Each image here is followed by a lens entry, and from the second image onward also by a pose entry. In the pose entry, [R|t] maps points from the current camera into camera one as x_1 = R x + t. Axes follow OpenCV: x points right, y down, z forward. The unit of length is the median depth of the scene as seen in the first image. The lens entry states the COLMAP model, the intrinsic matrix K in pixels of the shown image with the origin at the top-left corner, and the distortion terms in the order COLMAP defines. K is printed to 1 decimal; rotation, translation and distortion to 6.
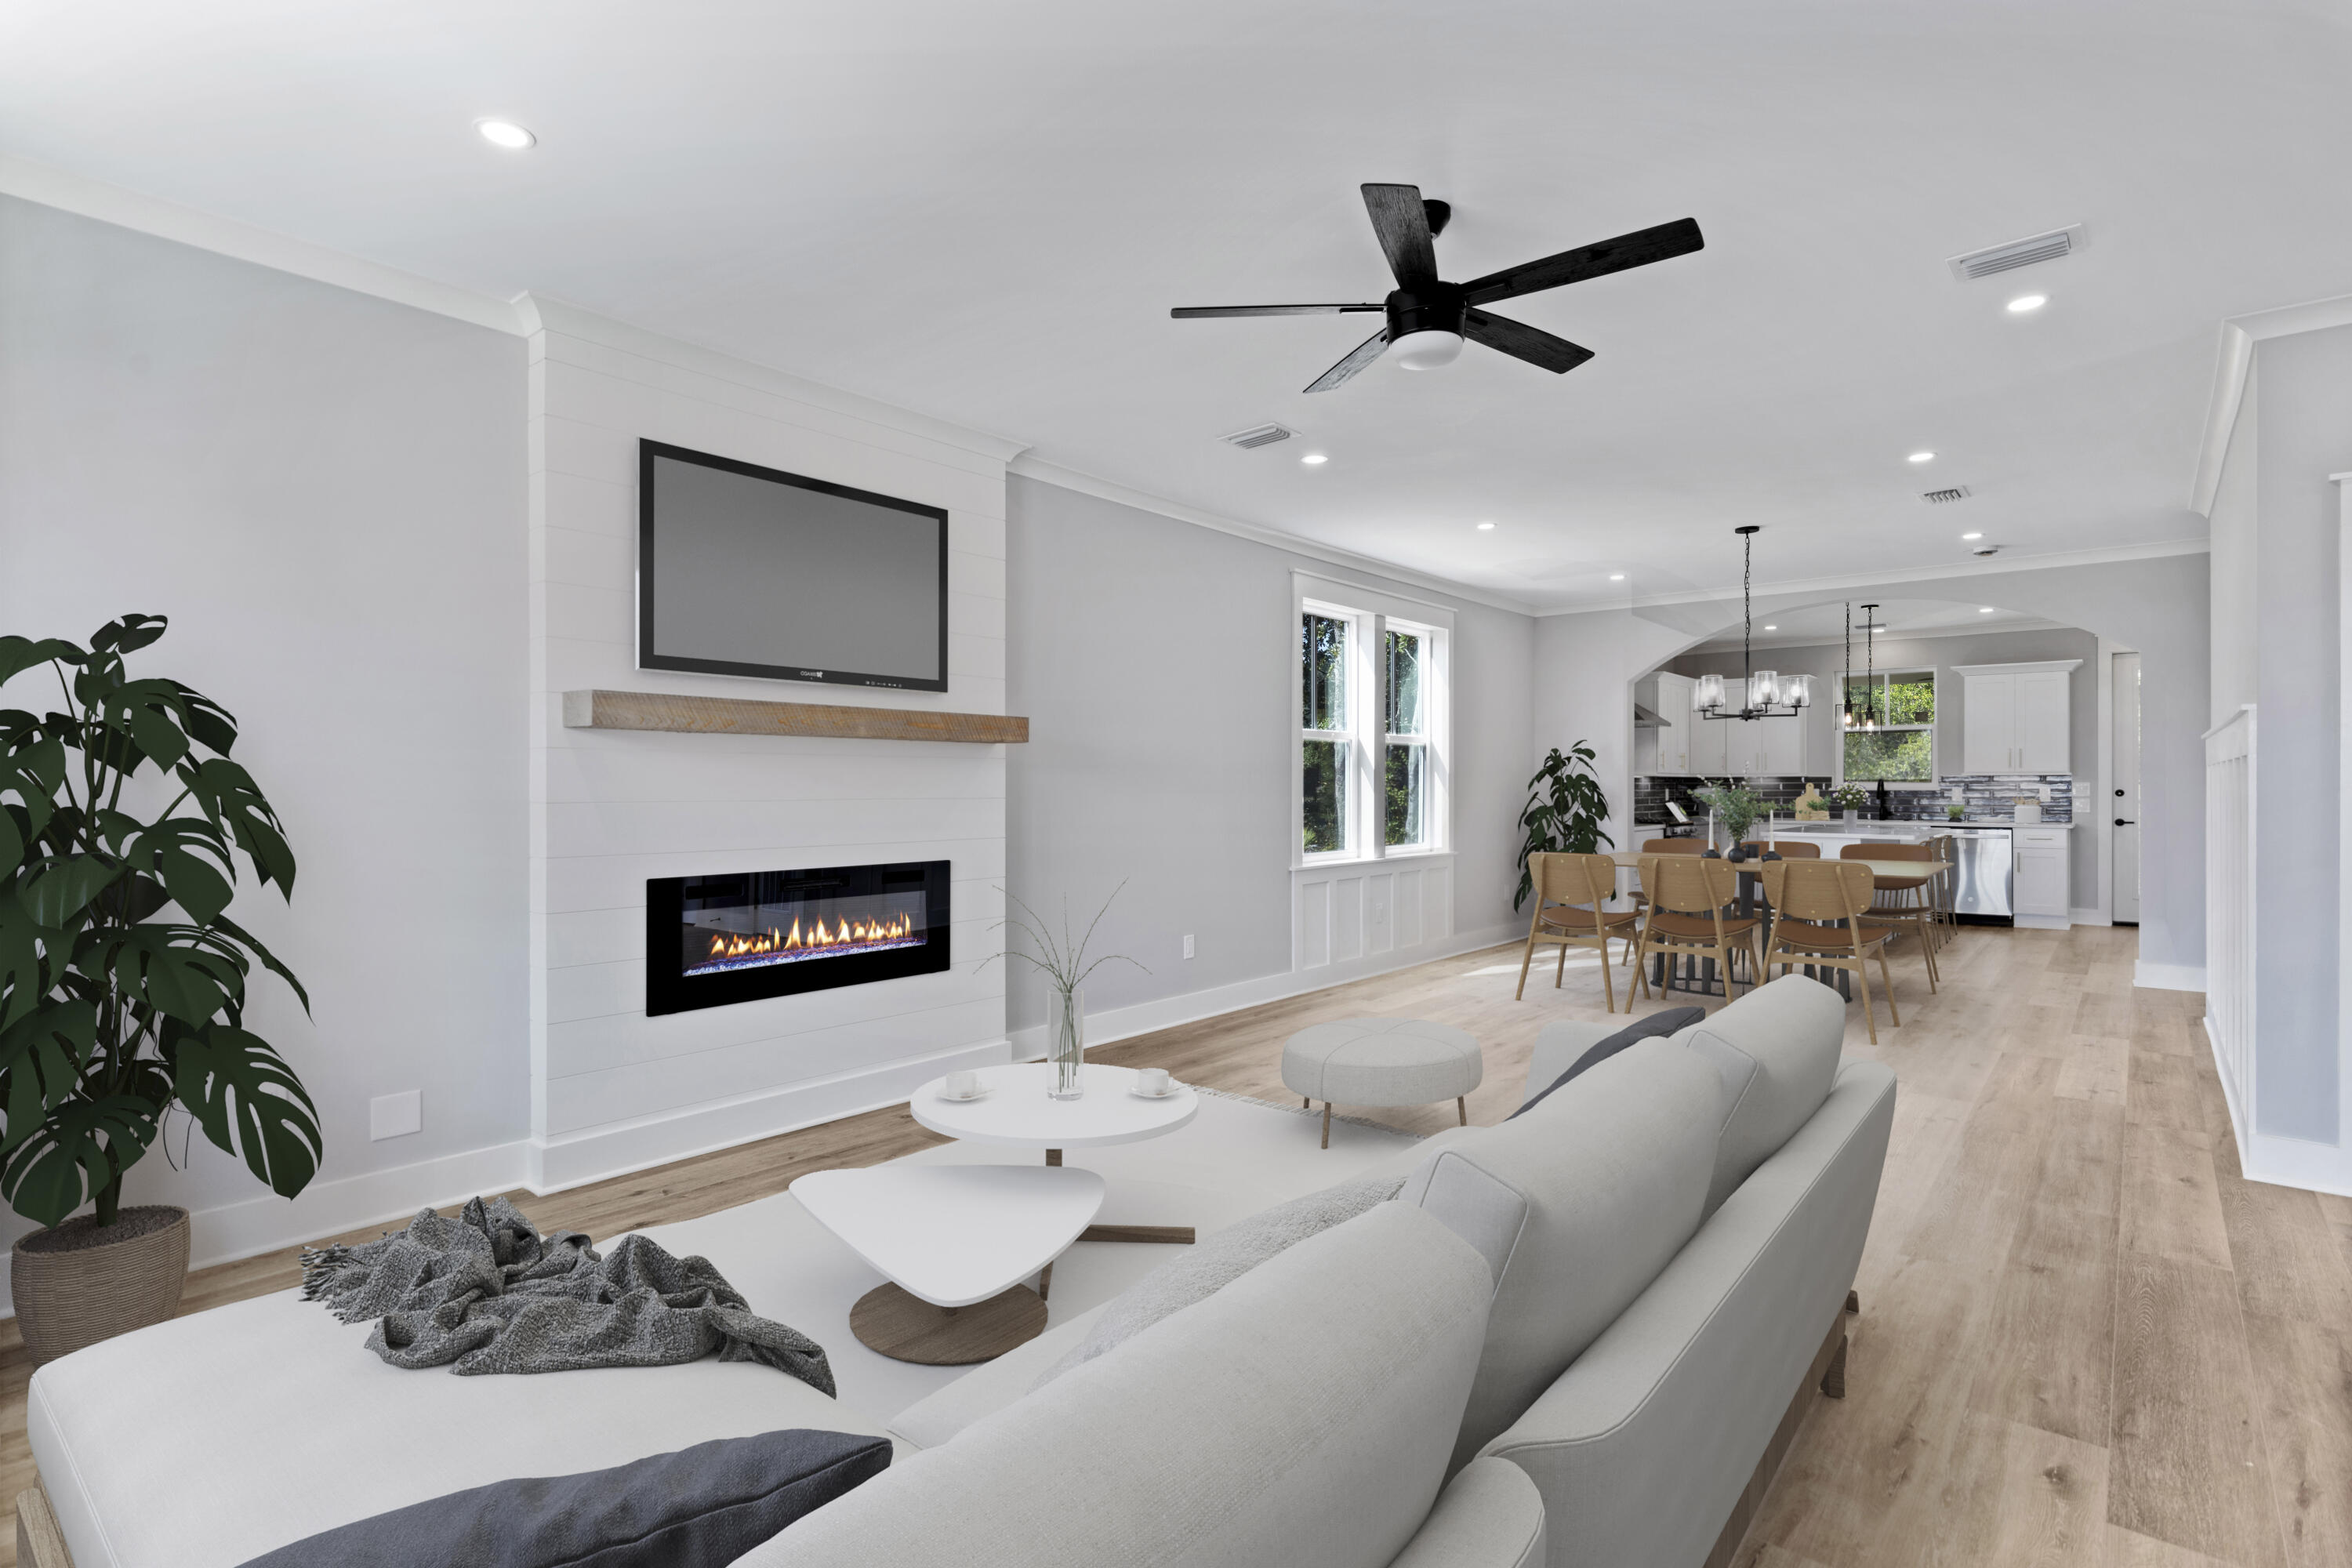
lens RADIAL K [[1153.1, 0, 1176.0], [0, 1153.1, 784.0], [0, 0, 1]] dist [-0.000114, -0.000355]
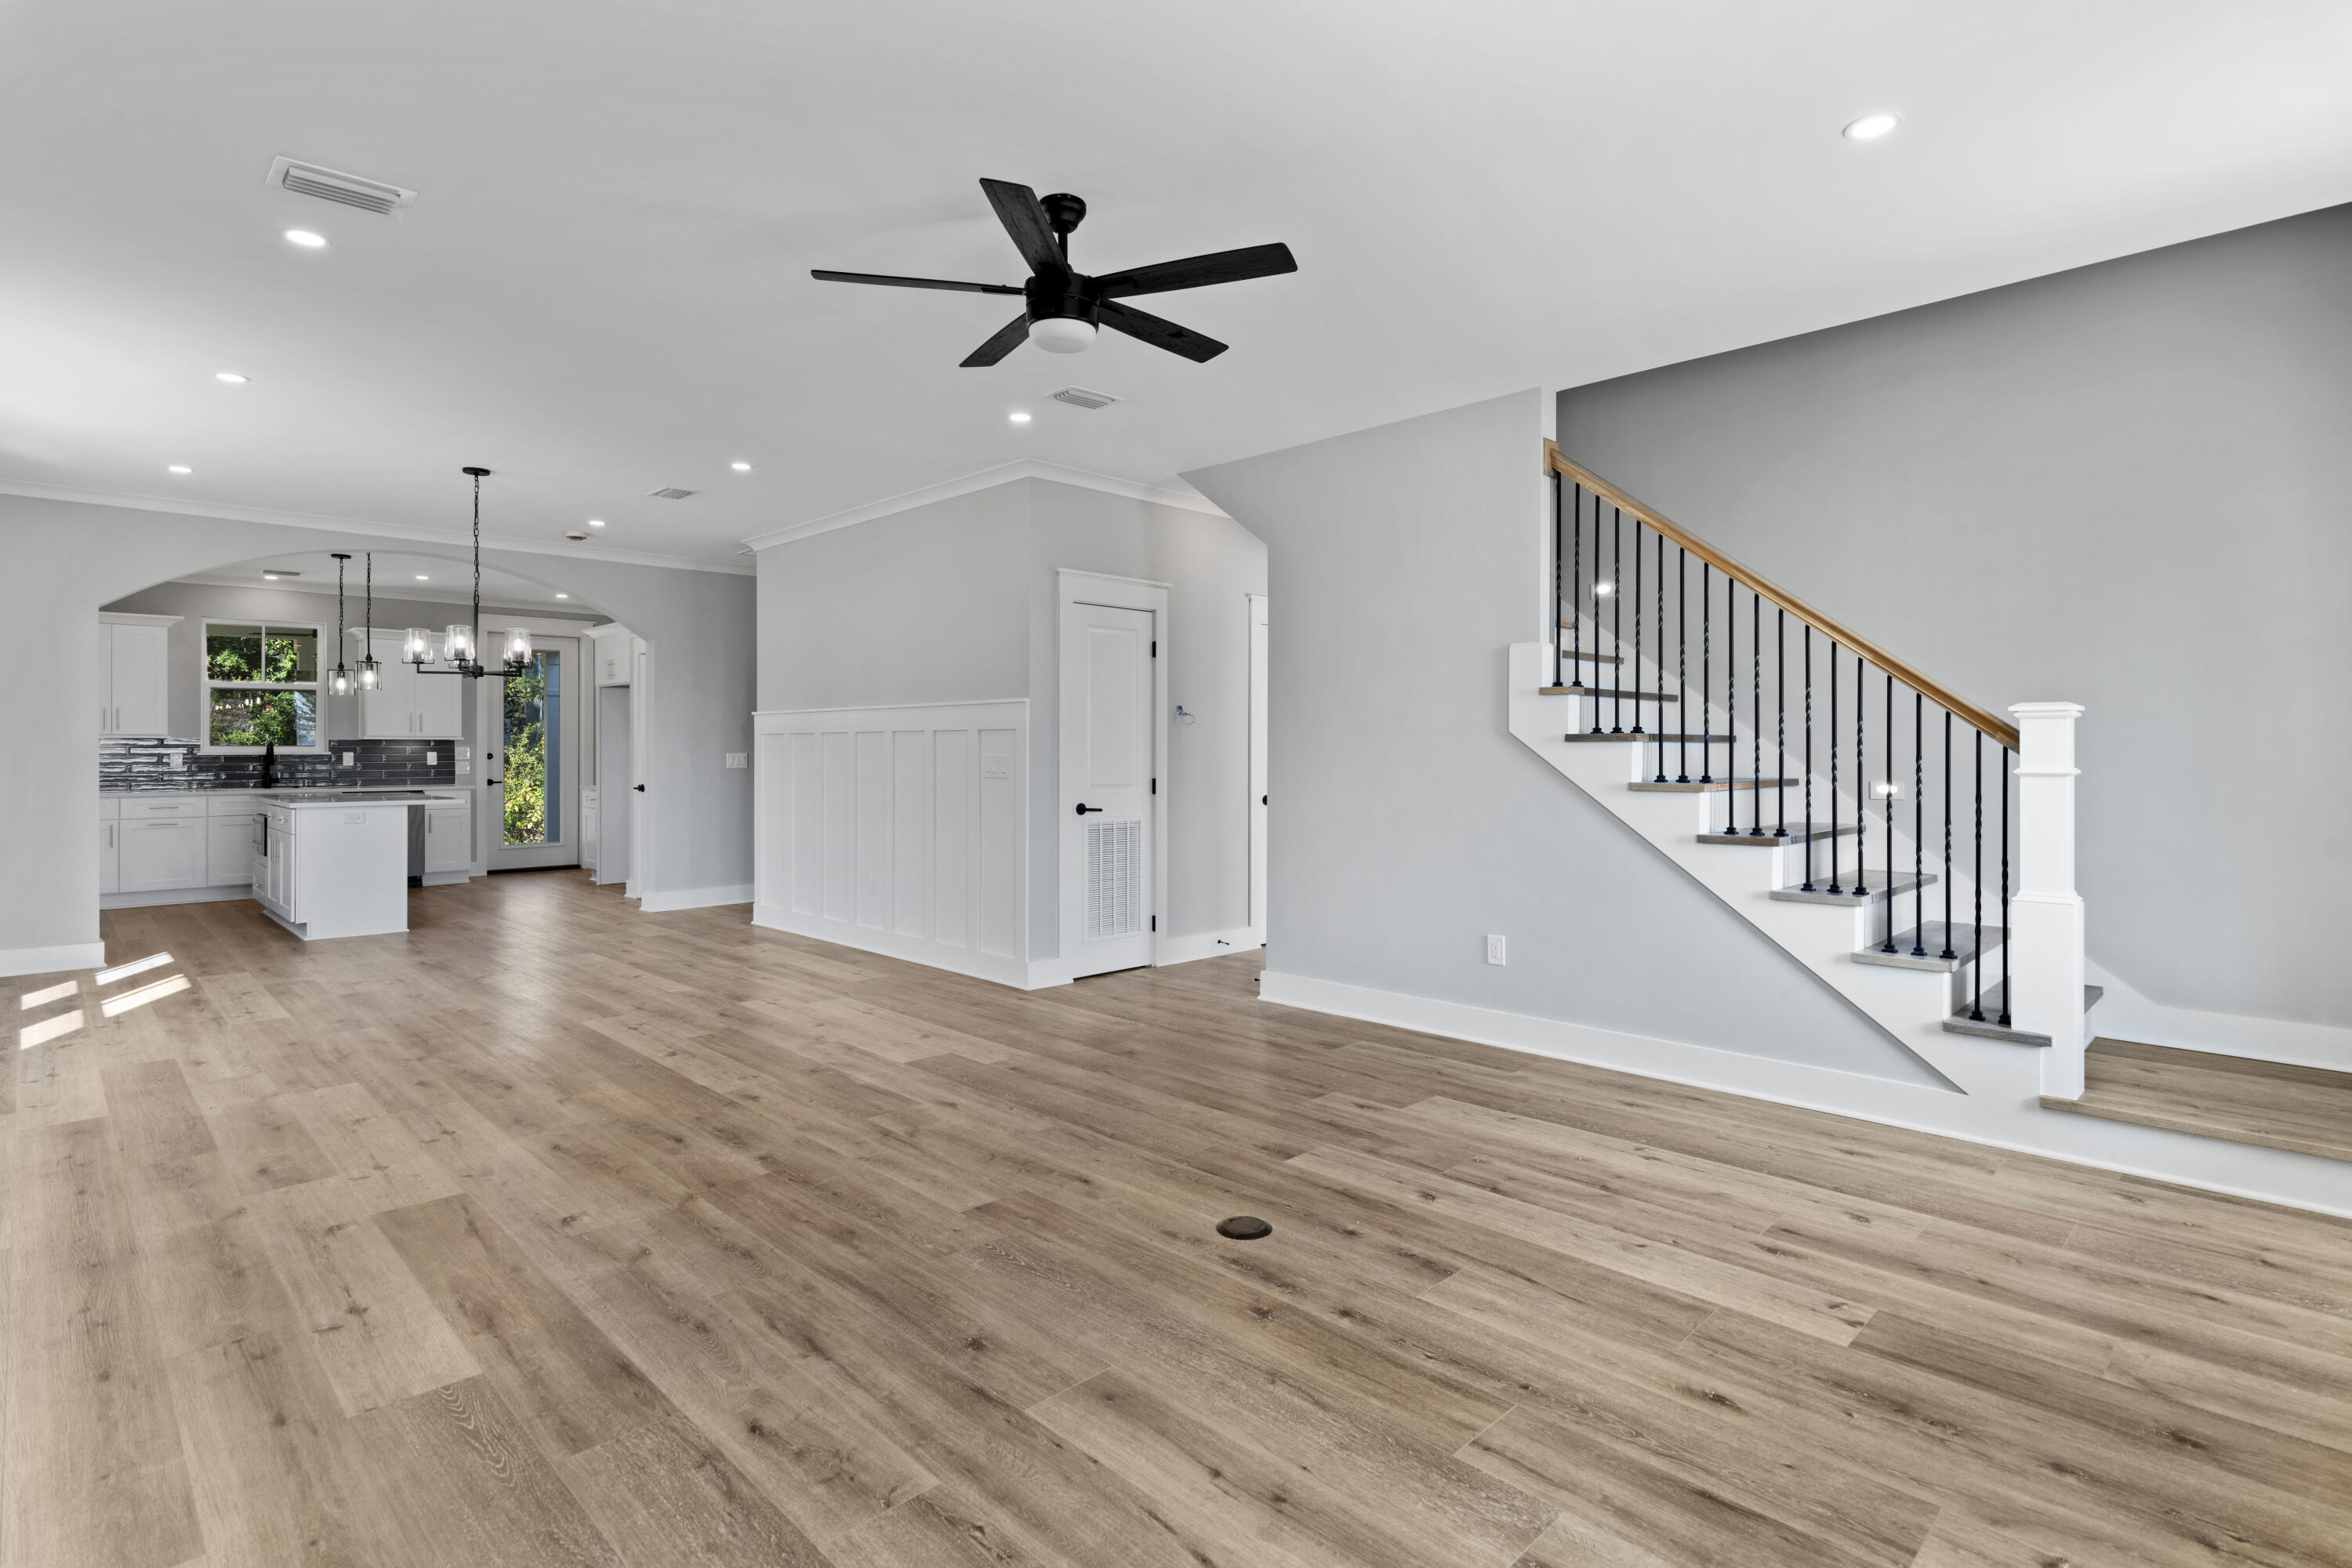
lens RADIAL K [[1153.1, 0, 1176.0], [0, 1153.1, 784.0], [0, 0, 1]] dist [-0.000114, -0.000355]
pose [[0.093010, -0.029046, 0.995241, -0.825522], [-0.001973, 0.999567, 0.029357, 0.001515], [-0.995663, -0.004694, 0.092913, 0.793736]]
